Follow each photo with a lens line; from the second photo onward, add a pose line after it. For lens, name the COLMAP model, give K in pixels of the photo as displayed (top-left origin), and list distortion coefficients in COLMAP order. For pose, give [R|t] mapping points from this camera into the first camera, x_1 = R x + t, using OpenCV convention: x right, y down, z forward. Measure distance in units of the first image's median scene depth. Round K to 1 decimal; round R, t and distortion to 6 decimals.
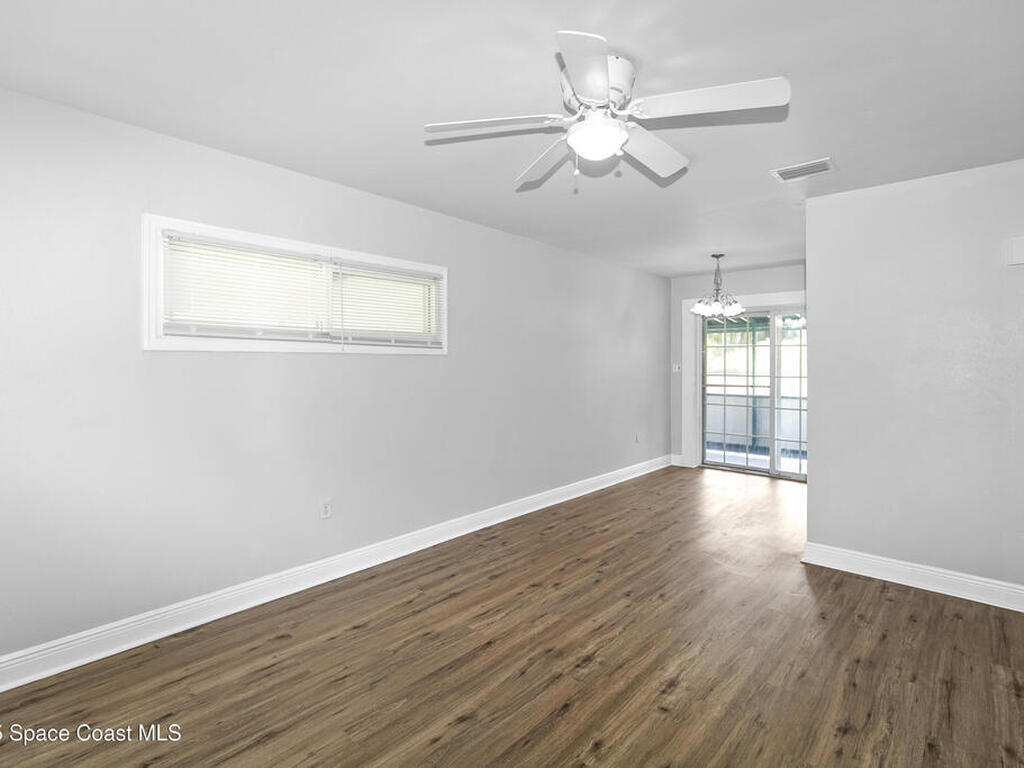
lens RADIAL K [[534.1, 0, 512.9], [0, 534.1, 364.9], [0, 0, 1]] dist [0.025277, 0.000009]
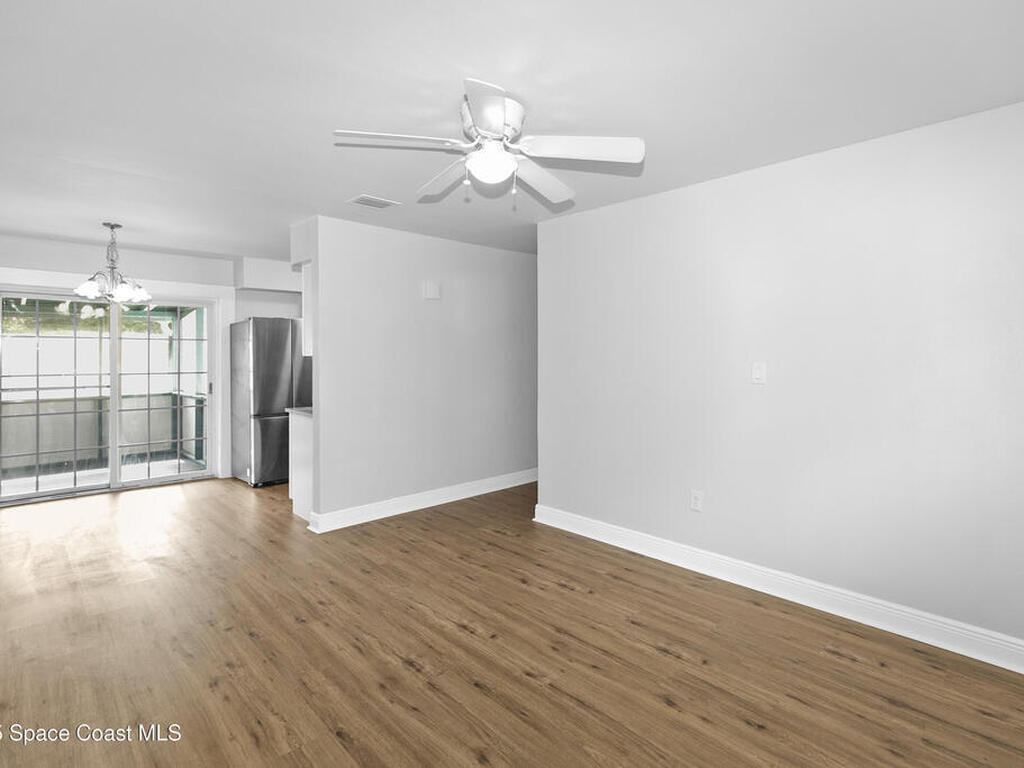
lens RADIAL K [[518.8, 0, 531.3], [0, 518.8, 359.8], [0, 0, 1]] dist [0.027061, 0.000080]
pose [[0.070176, -0.006790, 0.997511, -0.724854], [0.001709, 0.999976, 0.006686, -0.013152], [-0.997533, 0.001235, 0.070186, 0.644851]]
